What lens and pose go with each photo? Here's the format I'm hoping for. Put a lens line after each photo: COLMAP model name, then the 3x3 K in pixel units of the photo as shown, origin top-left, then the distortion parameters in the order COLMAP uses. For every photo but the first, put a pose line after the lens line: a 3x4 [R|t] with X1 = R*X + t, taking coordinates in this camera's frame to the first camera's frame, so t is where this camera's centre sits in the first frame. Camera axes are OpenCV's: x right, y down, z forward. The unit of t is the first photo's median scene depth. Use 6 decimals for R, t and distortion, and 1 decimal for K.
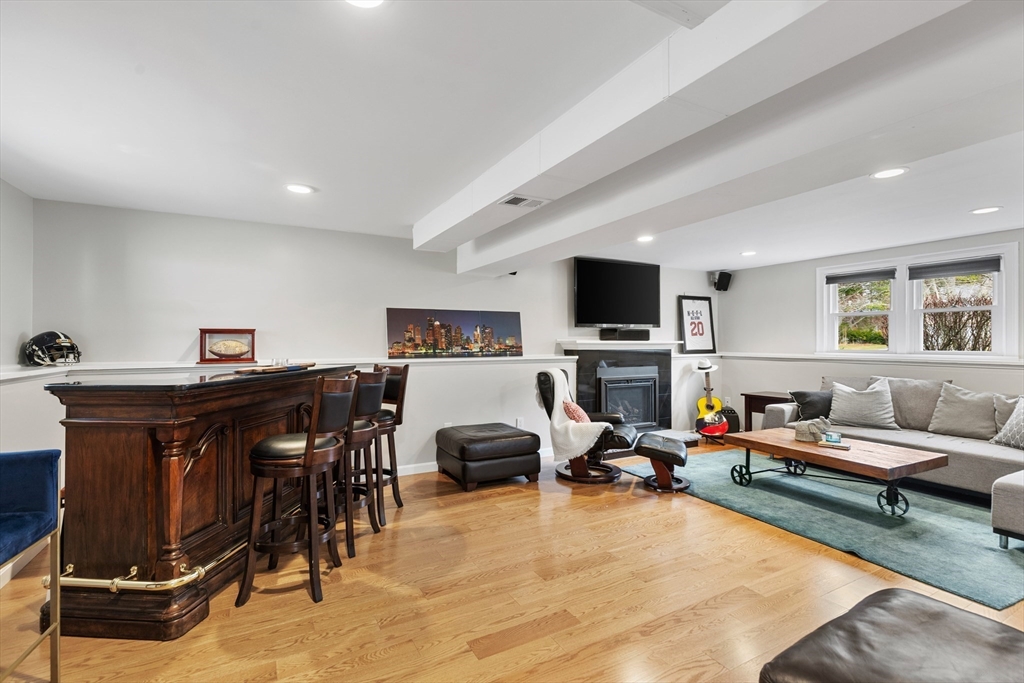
lens RADIAL K [[461.6, 0, 510.1], [0, 461.6, 339.9], [0, 0, 1]] dist [0.007129, -0.001399]
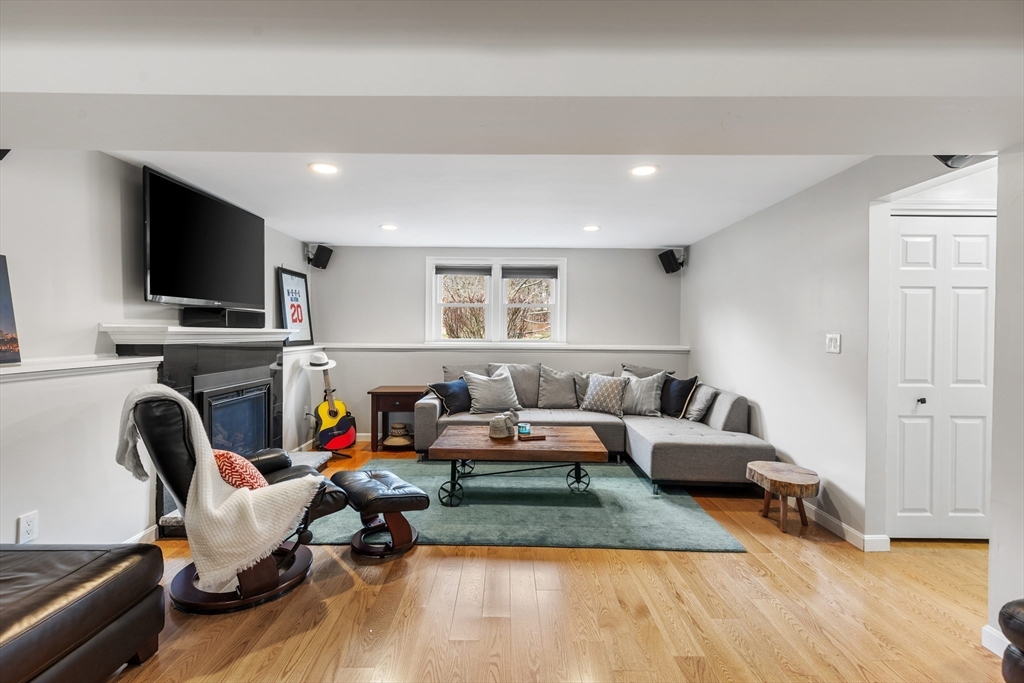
lens RADIAL K [[461.6, 0, 477.4], [0, 461.6, 329.2], [0, 0, 1]] dist [0.007129, -0.001399]
pose [[0.473275, 0.007142, 0.880886, -0.175090], [-0.008562, 0.999957, -0.003507, 0.003058], [-0.880873, -0.005882, 0.473316, 0.508847]]
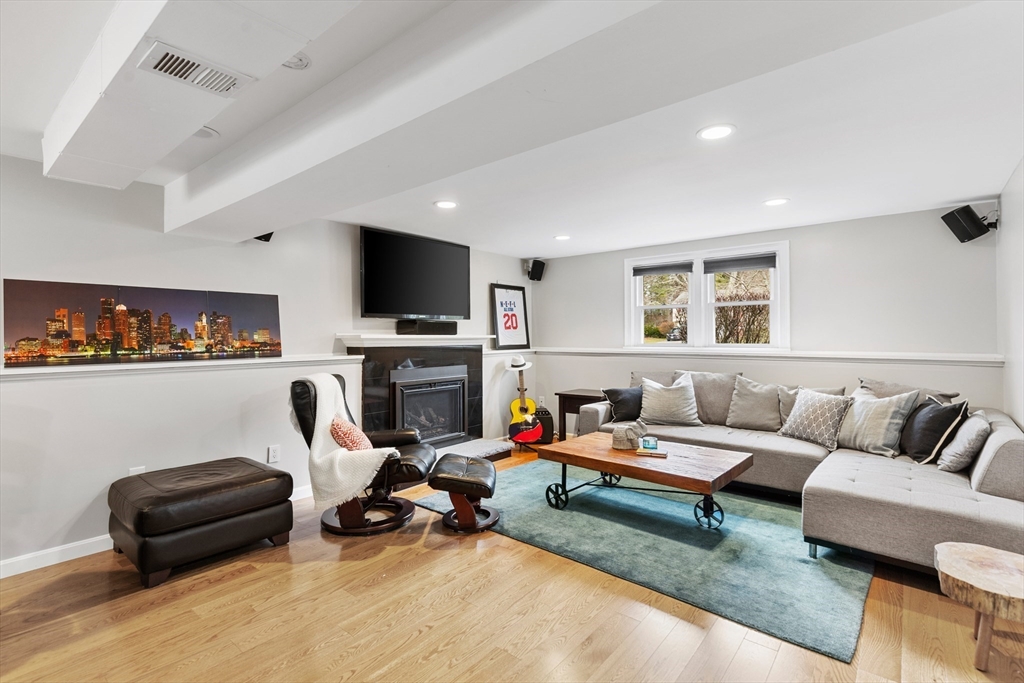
lens RADIAL K [[461.6, 0, 523.2], [0, 461.6, 333.8], [0, 0, 1]] dist [0.007129, -0.001399]
pose [[0.920265, -0.002002, 0.391292, 0.105977], [0.003507, 0.999989, -0.003131, 0.003326], [-0.391281, 0.004253, 0.920261, 0.230411]]
